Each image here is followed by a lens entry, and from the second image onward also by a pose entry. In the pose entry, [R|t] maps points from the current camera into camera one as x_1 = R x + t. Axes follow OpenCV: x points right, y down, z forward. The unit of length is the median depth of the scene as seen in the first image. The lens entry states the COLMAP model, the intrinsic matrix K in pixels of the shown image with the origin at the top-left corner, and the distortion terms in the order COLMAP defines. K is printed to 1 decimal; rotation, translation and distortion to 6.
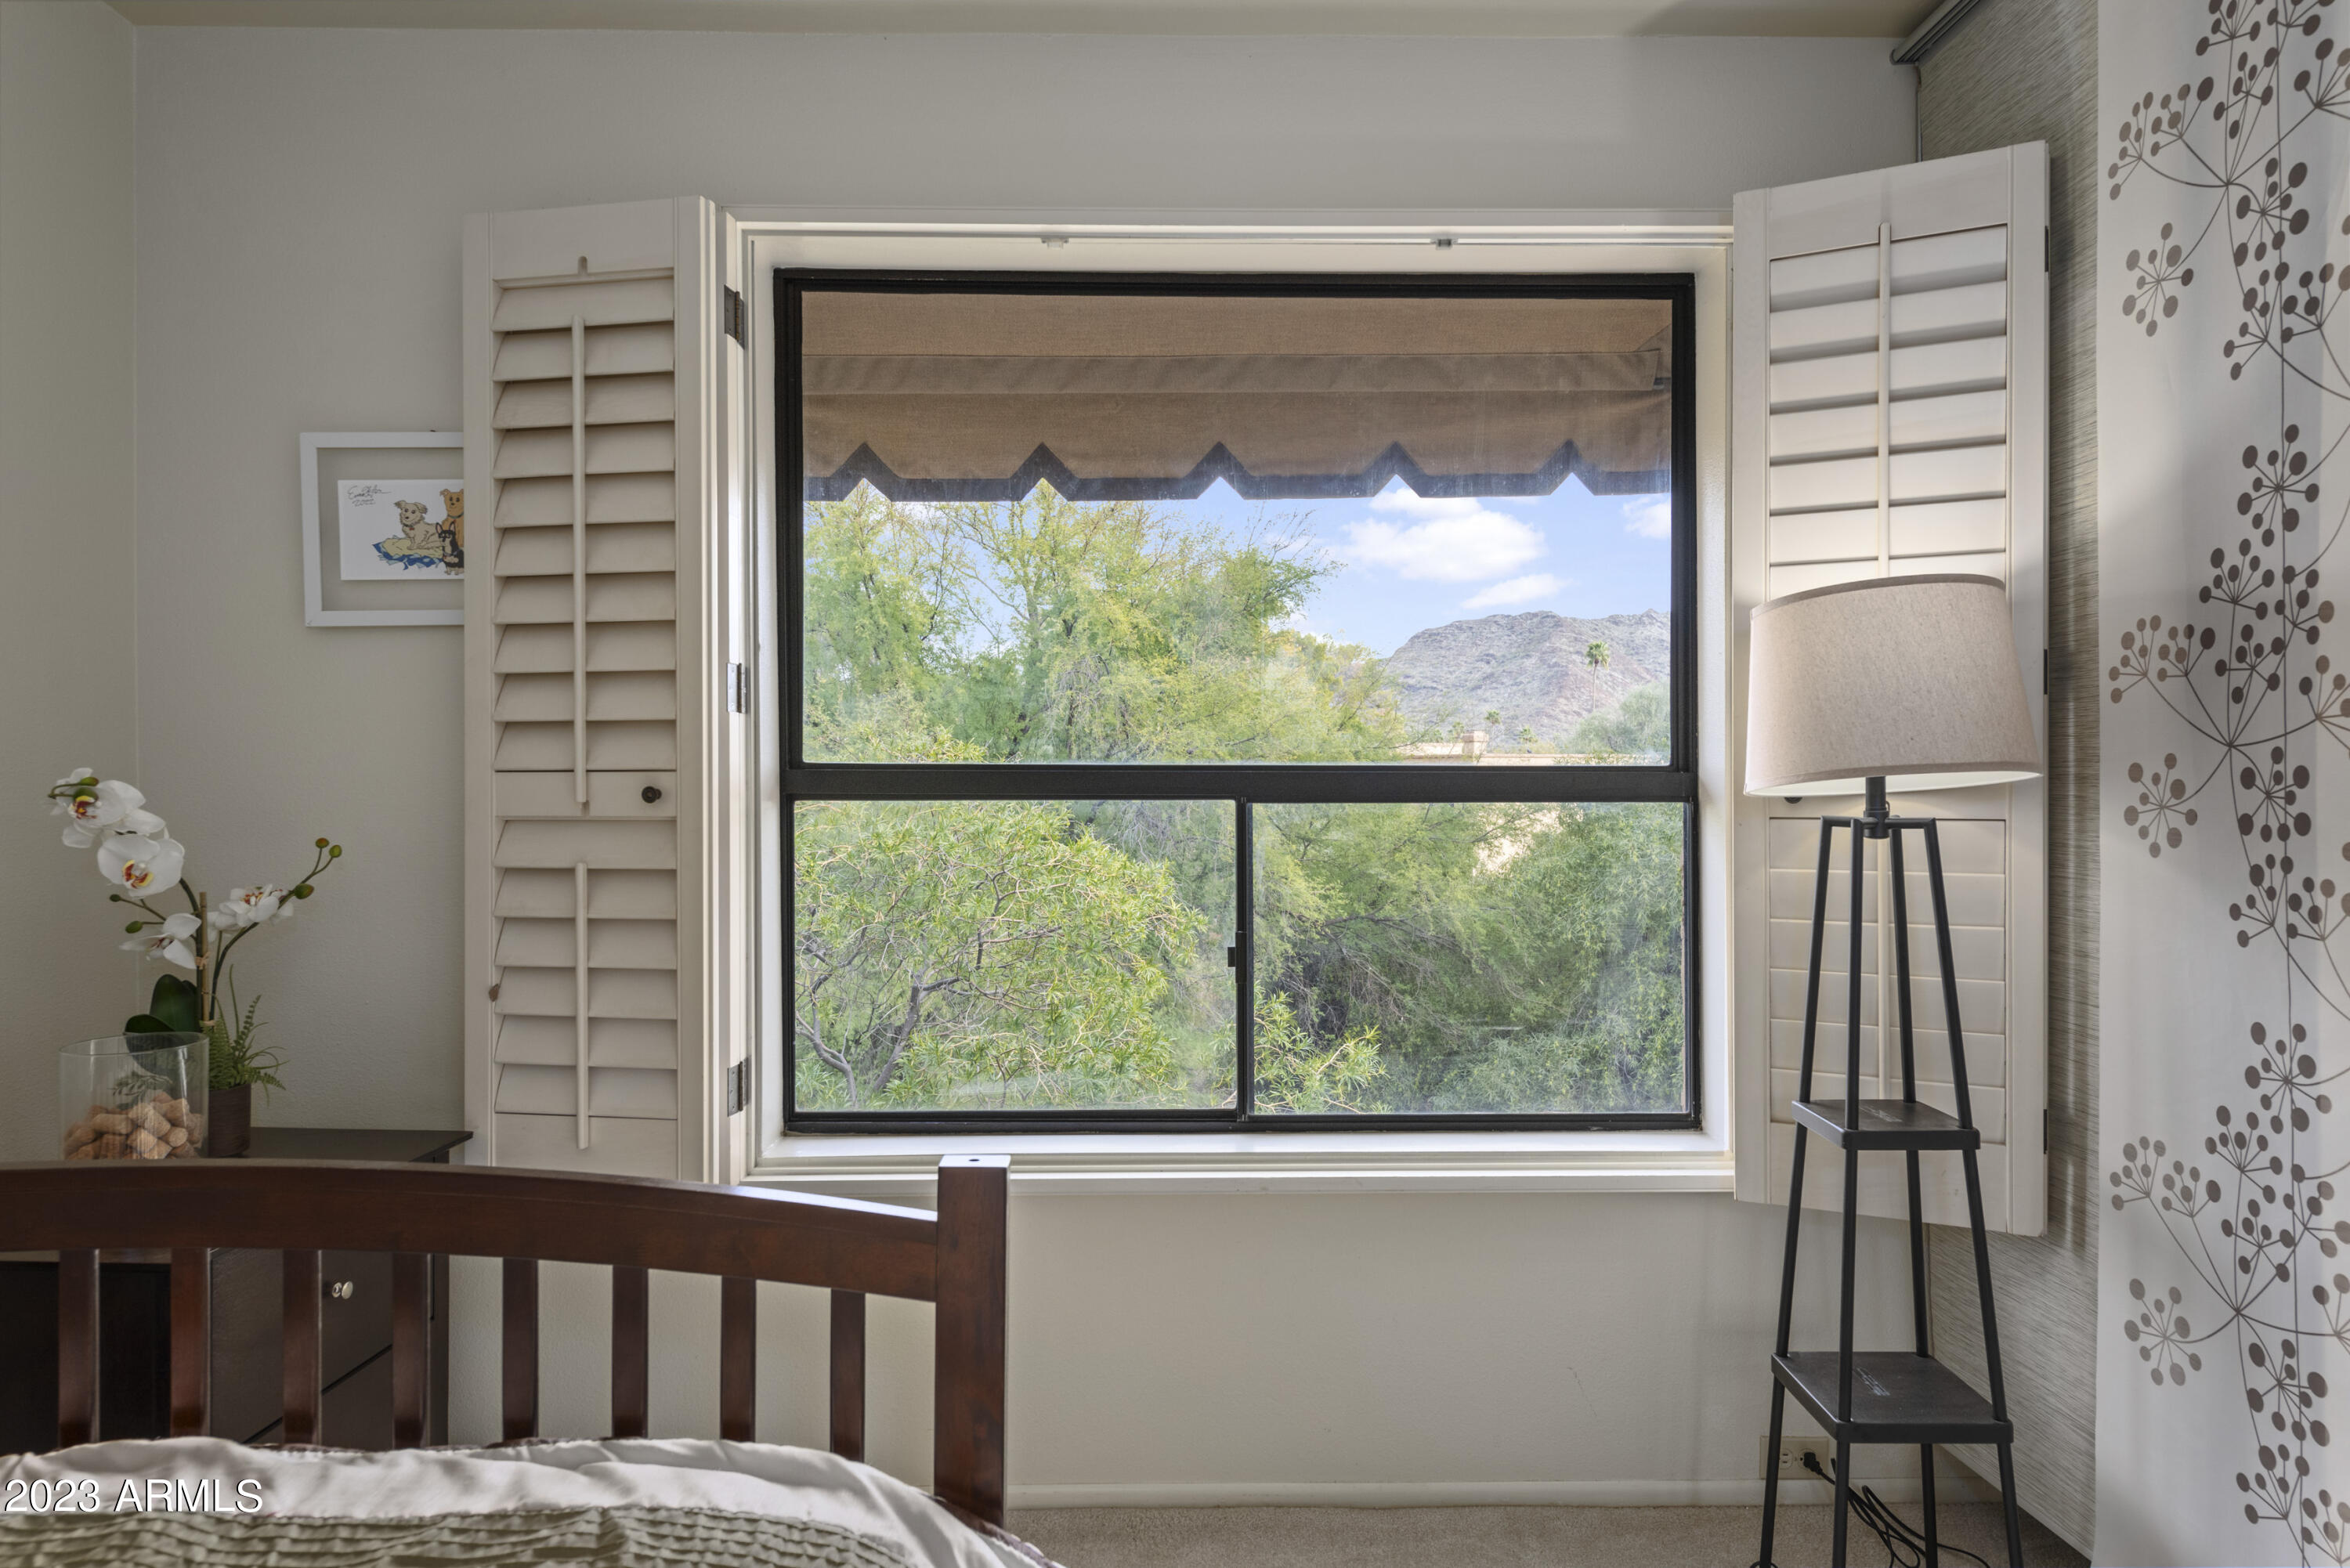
lens RADIAL K [[1399.7, 0, 1178.0], [0, 1399.7, 793.2], [0, 0, 1]] dist [0.010691, -0.001665]
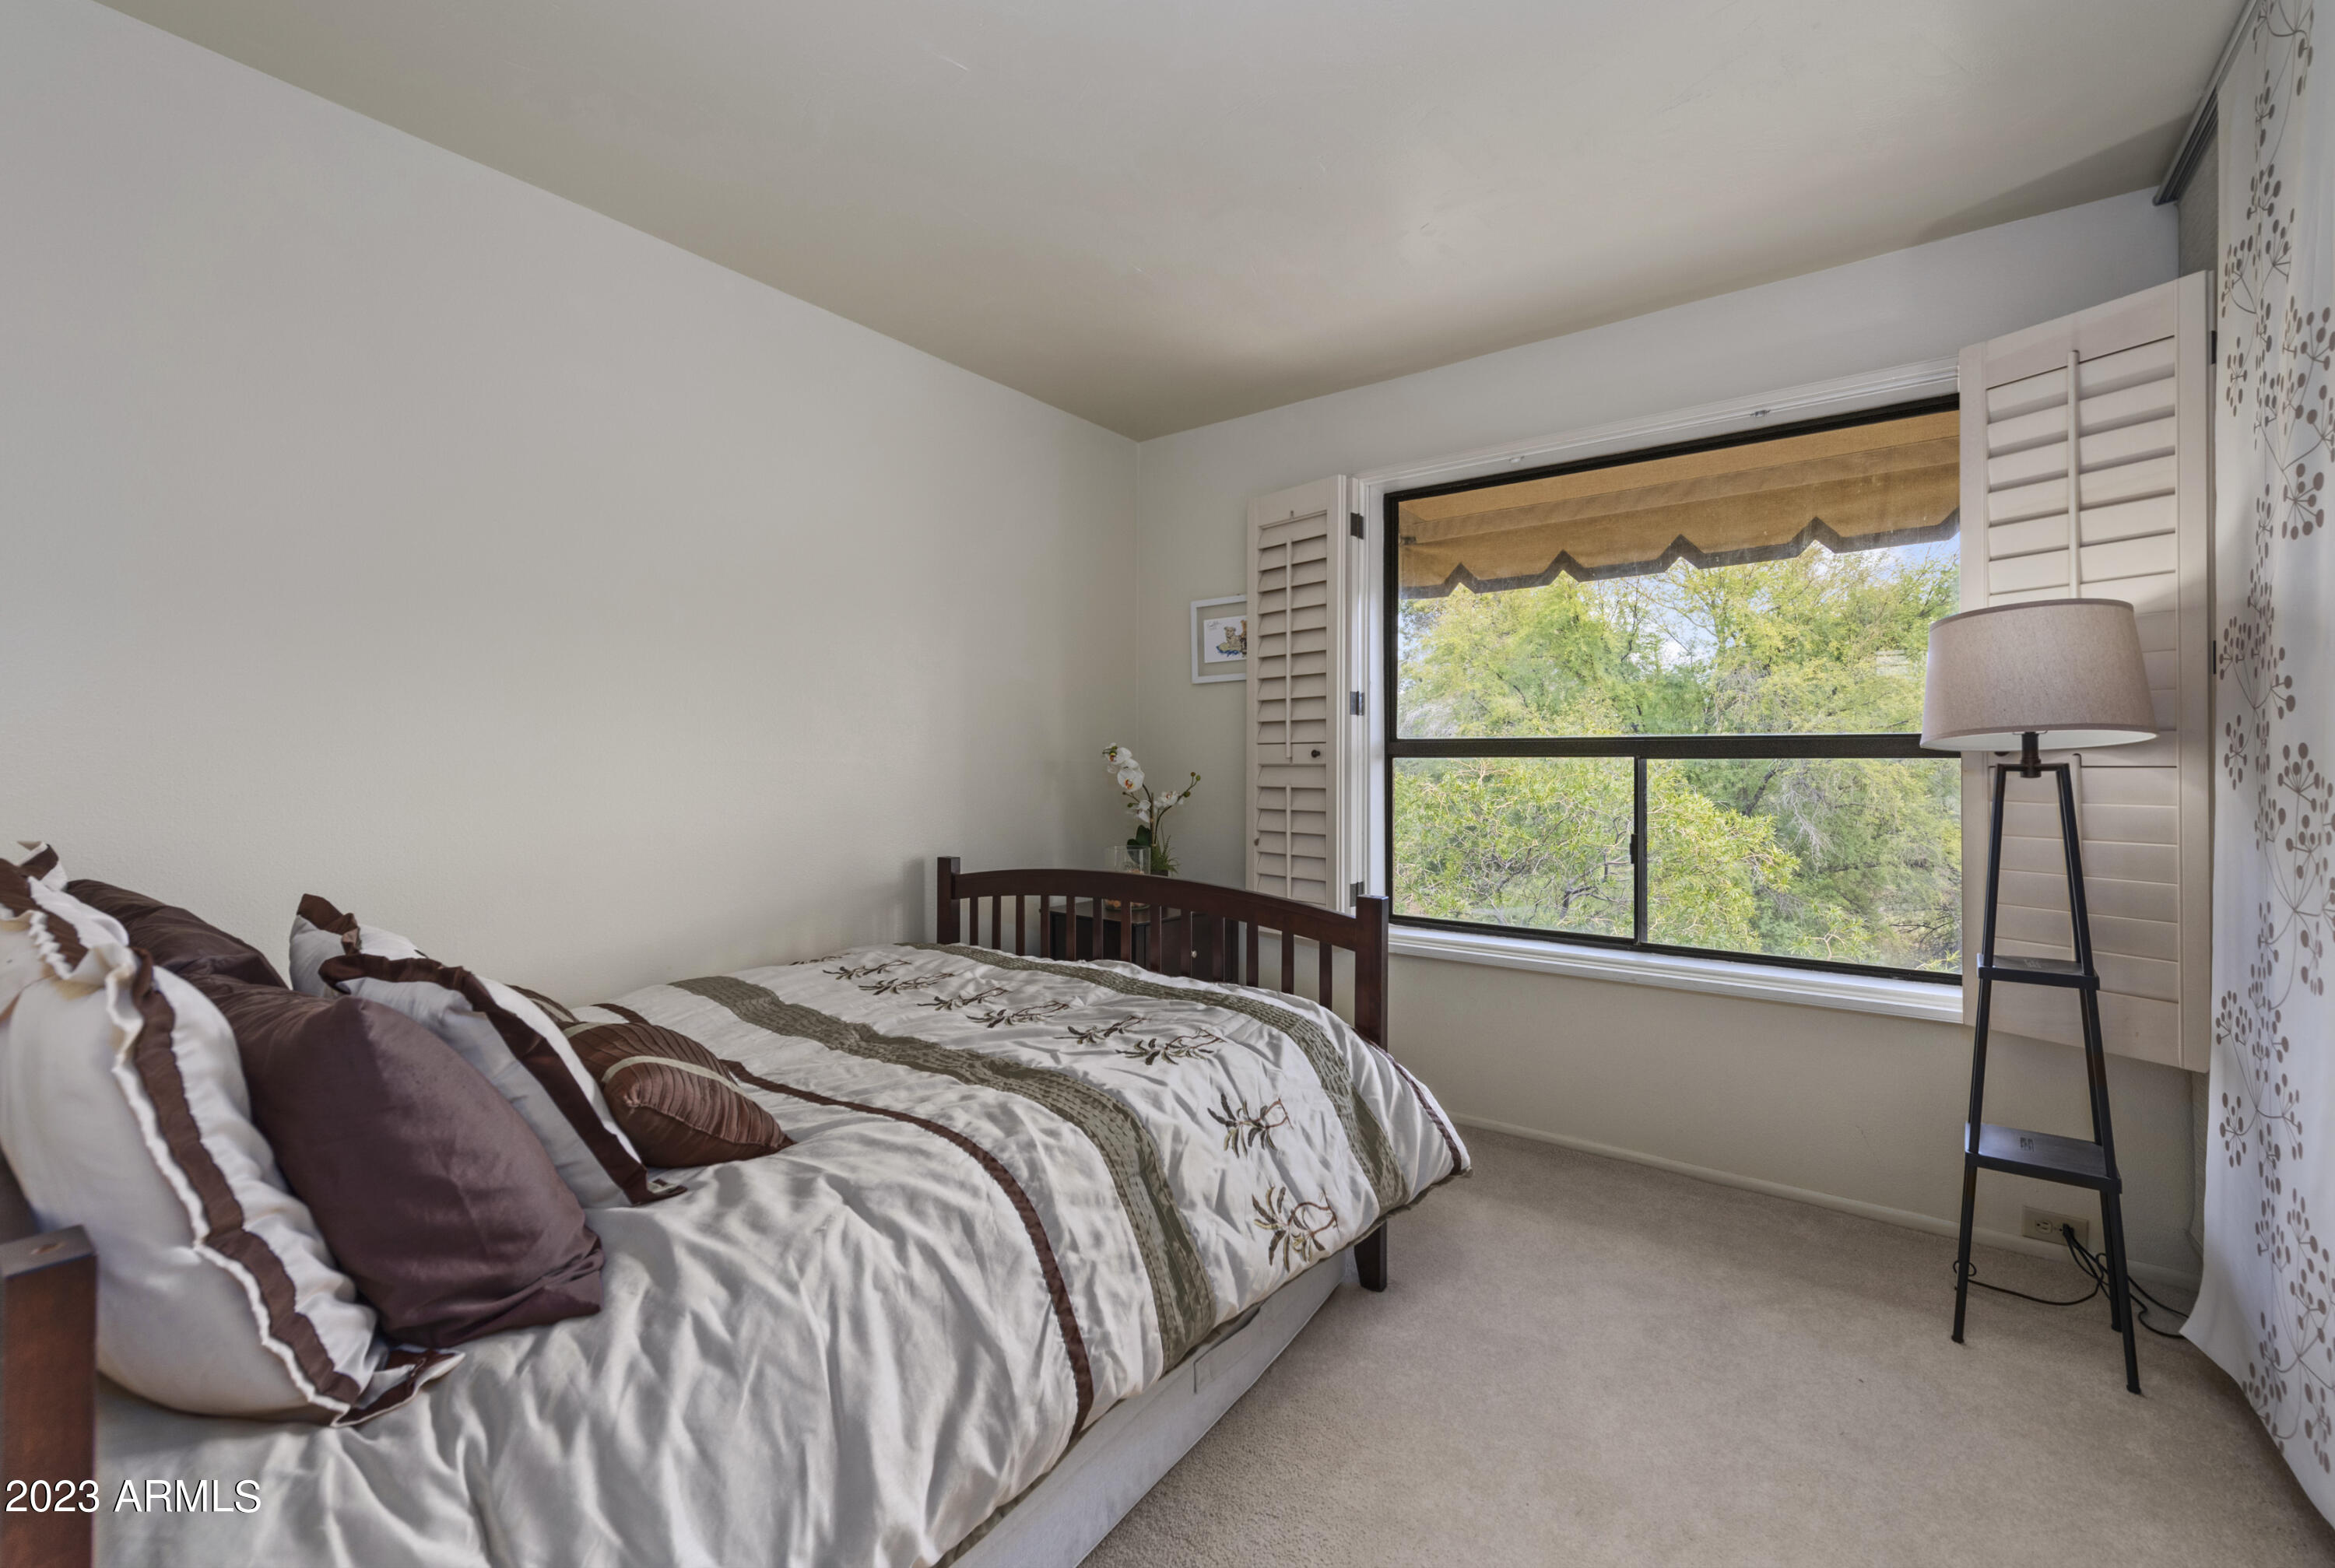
lens RADIAL K [[1013.8, 0, 1165.6], [0, 1013.8, 772.6], [0, 0, 1]] dist [-0.003107, -0.000186]
pose [[0.786724, 0.006875, -0.617267, 0.400996], [-0.006395, 0.999975, 0.002986, 0.026783], [0.617272, 0.001599, 0.786748, -0.371053]]
